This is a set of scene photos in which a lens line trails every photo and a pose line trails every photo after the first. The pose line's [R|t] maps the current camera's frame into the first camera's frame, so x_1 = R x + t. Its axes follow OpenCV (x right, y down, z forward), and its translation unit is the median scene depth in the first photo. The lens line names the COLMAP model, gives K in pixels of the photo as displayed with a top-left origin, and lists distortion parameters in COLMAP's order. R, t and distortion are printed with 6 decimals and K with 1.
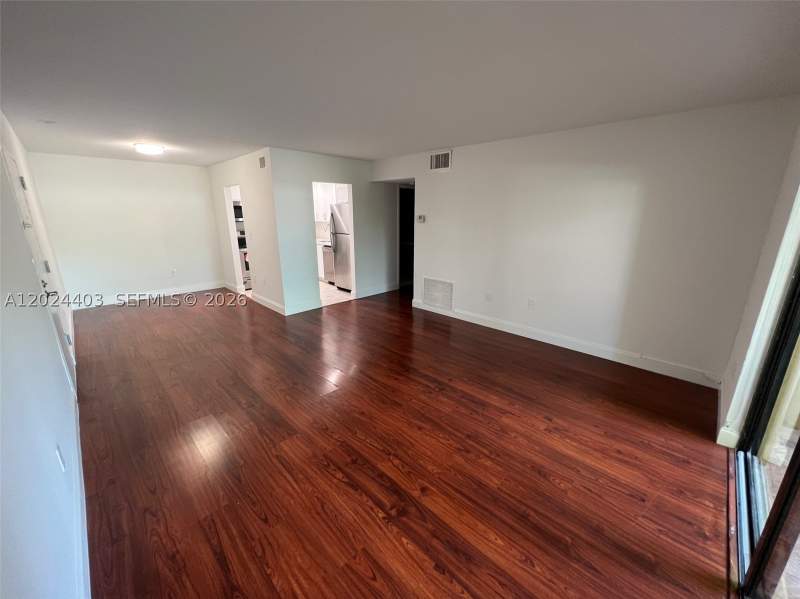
lens RADIAL K [[321.8, 0, 403.4], [0, 321.8, 299.2], [0, 0, 1]] dist [0.007119, 0.000425]
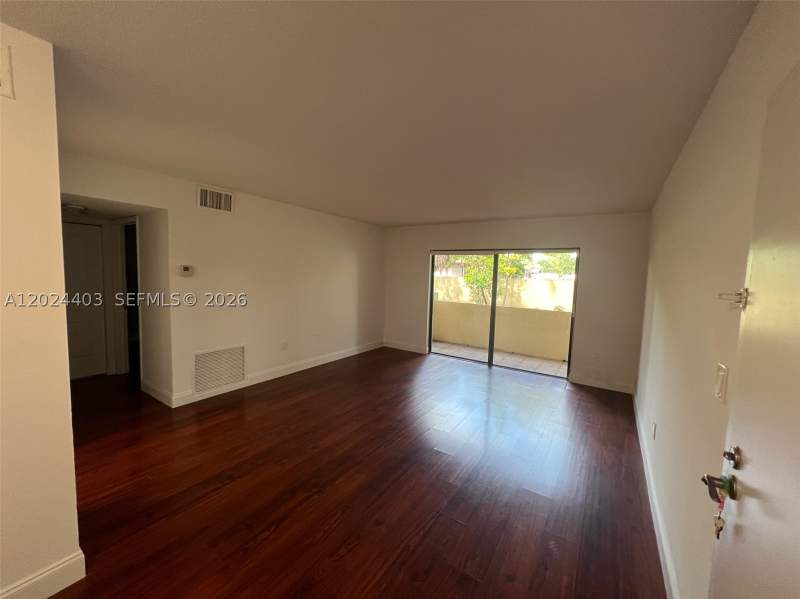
lens RADIAL K [[321.8, 0, 396.3], [0, 321.8, 297.7], [0, 0, 1]] dist [0.007119, 0.000425]
pose [[-0.183279, -0.084960, 0.979383, -0.750031], [0.223634, 0.966534, 0.125696, -0.193360], [-0.957286, 0.242061, -0.158145, 0.742245]]
